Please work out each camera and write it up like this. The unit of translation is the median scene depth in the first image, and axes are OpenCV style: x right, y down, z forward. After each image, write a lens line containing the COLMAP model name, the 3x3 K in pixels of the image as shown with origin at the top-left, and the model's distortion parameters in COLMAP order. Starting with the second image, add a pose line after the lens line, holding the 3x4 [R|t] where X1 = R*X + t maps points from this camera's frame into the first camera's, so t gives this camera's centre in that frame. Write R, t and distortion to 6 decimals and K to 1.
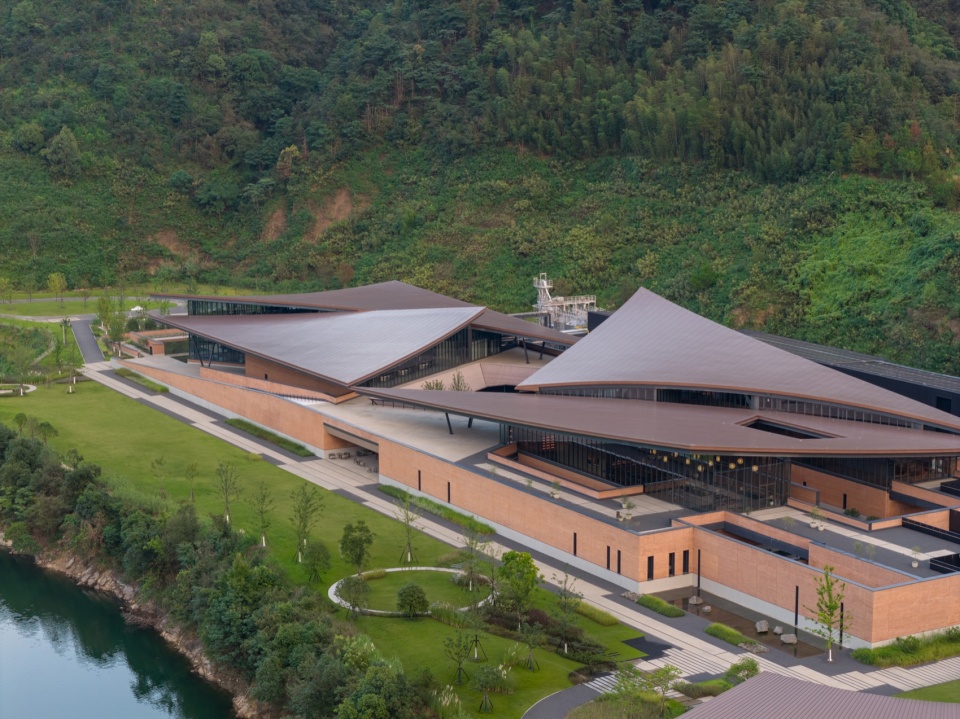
lens RADIAL K [[1951.4, 0, 480.0], [0, 1951.4, 359.5], [0, 0, 1]] dist [-0.049494, -0.232107]
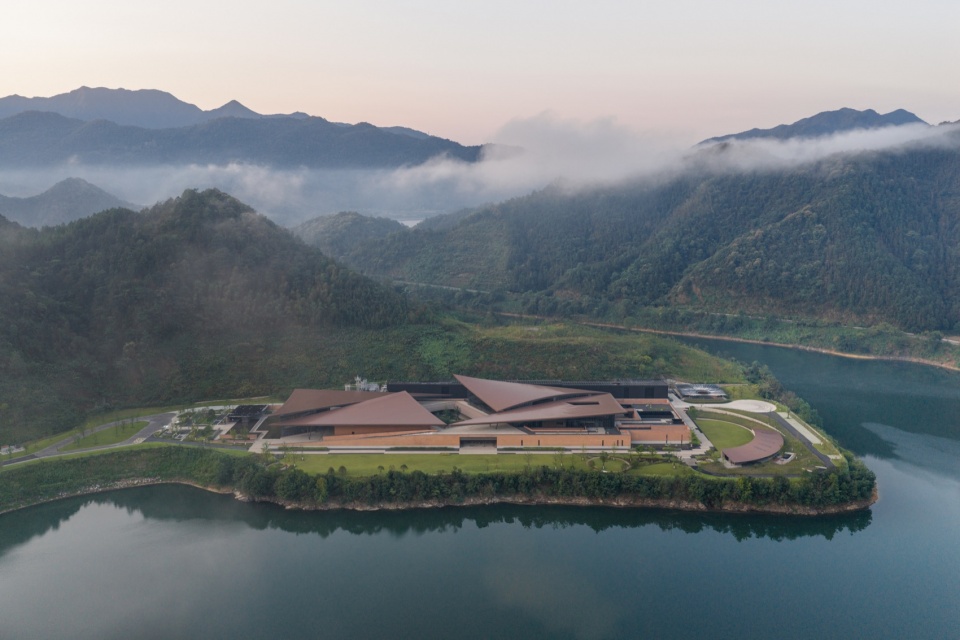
lens RADIAL K [[782.3, 0, 480.0], [0, 782.3, 320.0], [0, 0, 1]] dist [0.013838, -0.005234]
pose [[0.538076, -0.166345, 0.826319, -1.086082], [0.154822, 0.983159, 0.097102, -0.276833], [-0.828555, 0.075684, 0.554768, 0.220673]]
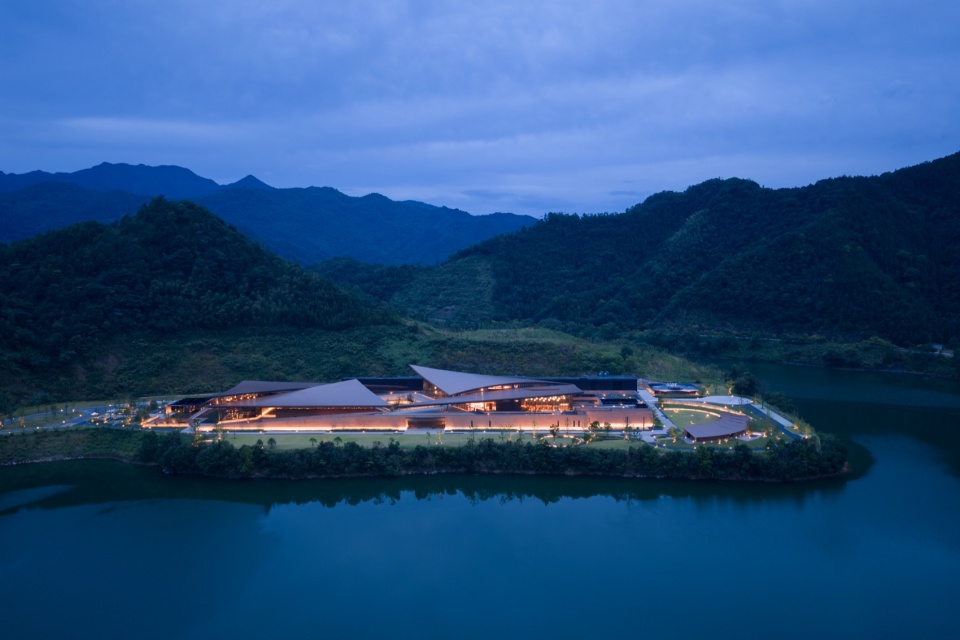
lens RADIAL K [[782.3, 0, 480.0], [0, 782.3, 320.0], [0, 0, 1]] dist [0.011822, 0.007313]
pose [[0.551632, -0.088683, 0.829360, -0.998055], [0.156332, 0.987703, 0.001633, -0.102779], [-0.819306, 0.128755, 0.558712, 0.189655]]
